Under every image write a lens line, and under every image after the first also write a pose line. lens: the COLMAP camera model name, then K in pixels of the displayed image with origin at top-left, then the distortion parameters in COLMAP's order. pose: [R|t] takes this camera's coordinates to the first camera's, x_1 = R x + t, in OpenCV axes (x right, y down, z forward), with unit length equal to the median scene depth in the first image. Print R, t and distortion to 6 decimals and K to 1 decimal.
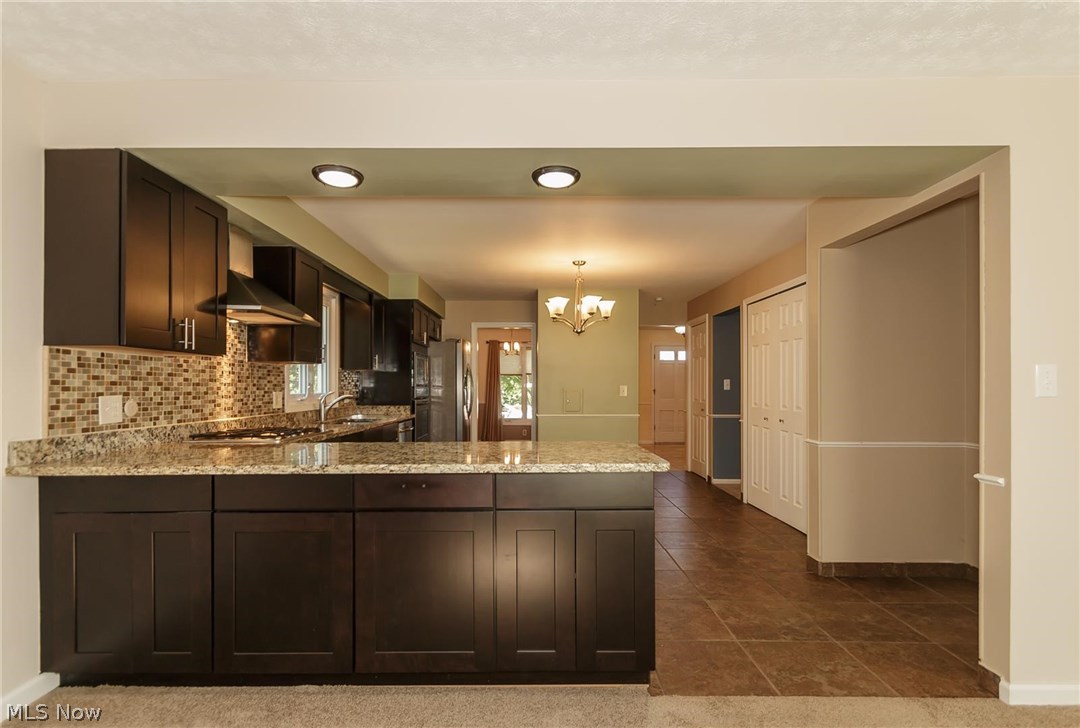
lens RADIAL K [[523.8, 0, 523.9], [0, 523.8, 386.0], [0, 0, 1]] dist [0.000907, -0.000120]
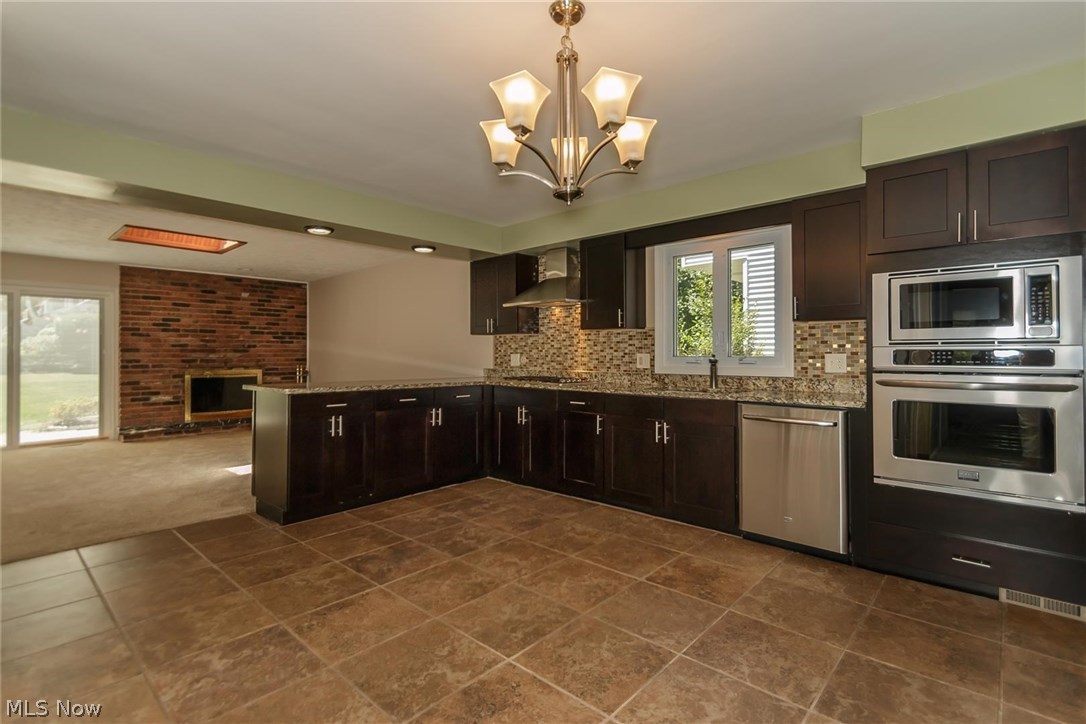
lens RADIAL K [[515.1, 0, 560.4], [0, 515.1, 351.7], [0, 0, 1]] dist [-0.002551, 0.000283]
pose [[-0.643539, -0.005610, -0.765393, 0.601947], [-0.000351, 0.999975, -0.007034, 0.017935], [0.765413, -0.004258, -0.643525, 1.905813]]
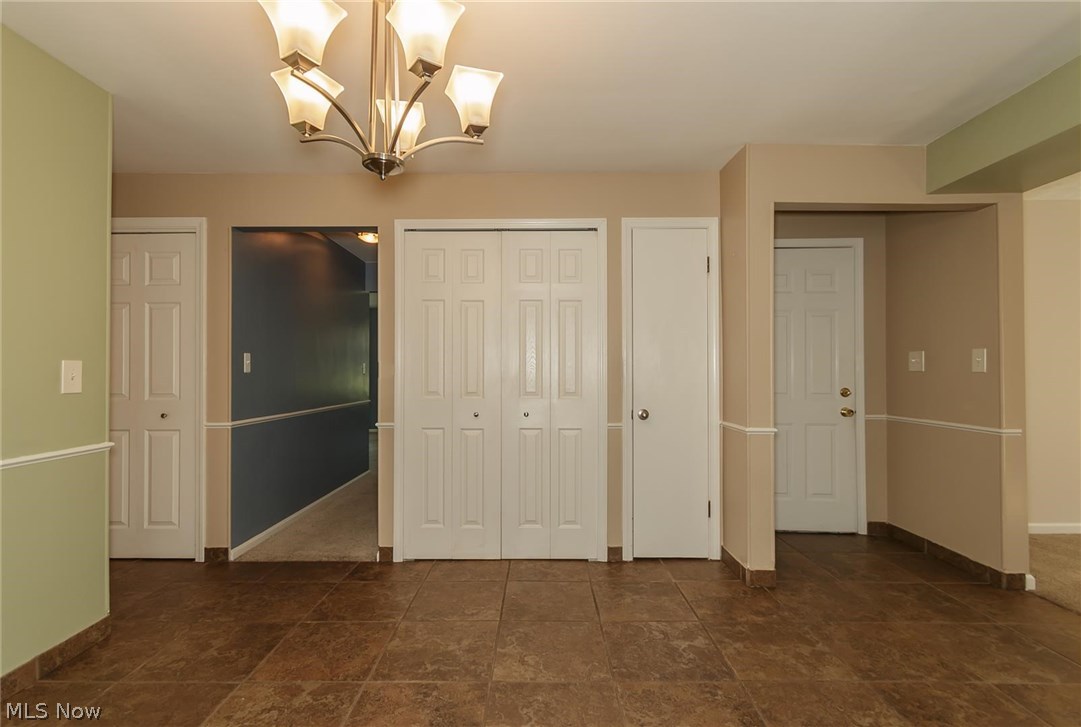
lens RADIAL K [[509.9, 0, 538.4], [0, 509.9, 372.0], [0, 0, 1]] dist [0.001593, -0.000076]
pose [[-0.003066, 0.005708, 0.999979, -0.262198], [0.003813, 0.999977, -0.005696, 0.020789], [-0.999988, 0.003795, -0.003088, 1.415244]]
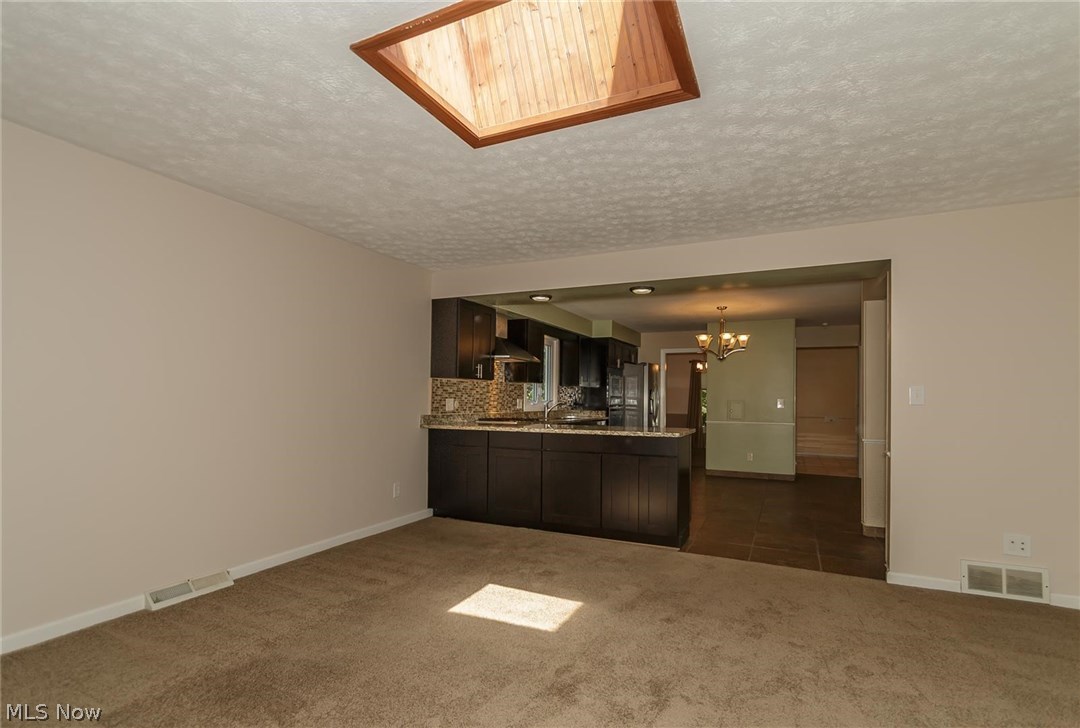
lens RADIAL K [[513.2, 0, 534.8], [0, 513.2, 389.0], [0, 0, 1]] dist [0.000644, -0.000018]
pose [[0.904833, 0.003772, -0.425751, 0.364691], [-0.012563, 0.999762, -0.017842, 0.008938], [0.425582, 0.021492, 0.904665, -0.633415]]
